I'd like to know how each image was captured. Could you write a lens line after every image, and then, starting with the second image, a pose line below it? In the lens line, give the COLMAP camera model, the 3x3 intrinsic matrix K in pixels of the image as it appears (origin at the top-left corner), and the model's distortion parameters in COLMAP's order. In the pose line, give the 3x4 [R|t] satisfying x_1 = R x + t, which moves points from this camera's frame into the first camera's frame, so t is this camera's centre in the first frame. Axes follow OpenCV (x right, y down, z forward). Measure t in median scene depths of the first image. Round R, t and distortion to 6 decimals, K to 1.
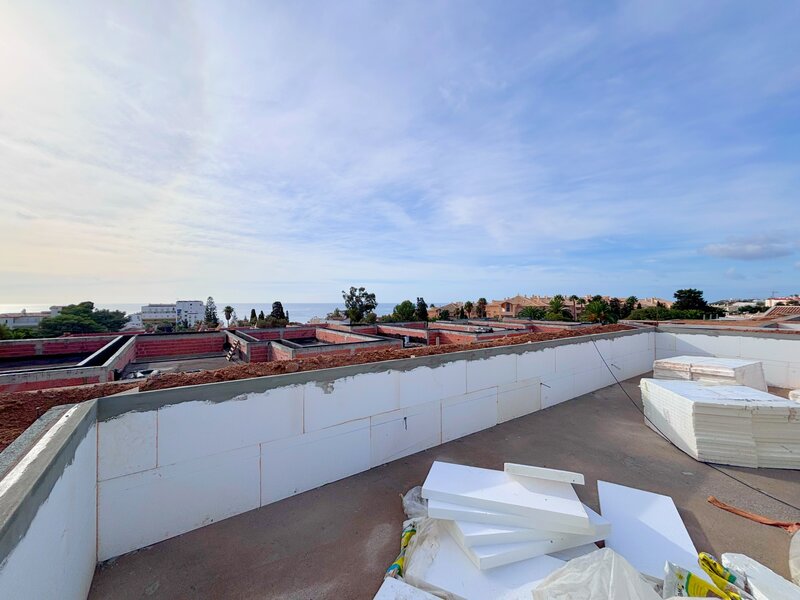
lens RADIAL K [[319.4, 0, 400.7], [0, 319.4, 296.7], [0, 0, 1]] dist [-0.003148, -0.000507]
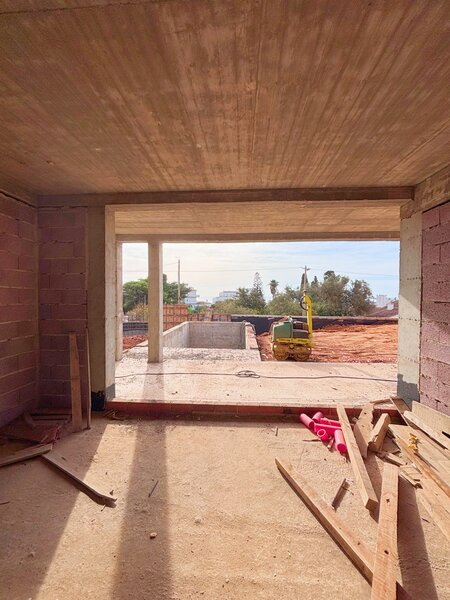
lens RADIAL K [[241.2, 0, 225.1], [0, 241.2, 299.6], [0, 0, 1]] dist [0.000236, -0.000100]
pose [[0.769770, 0.017329, -0.638086, -0.204523], [0.001179, 0.999591, 0.028569, 0.067669], [0.638320, -0.022744, 0.769435, 0.380364]]
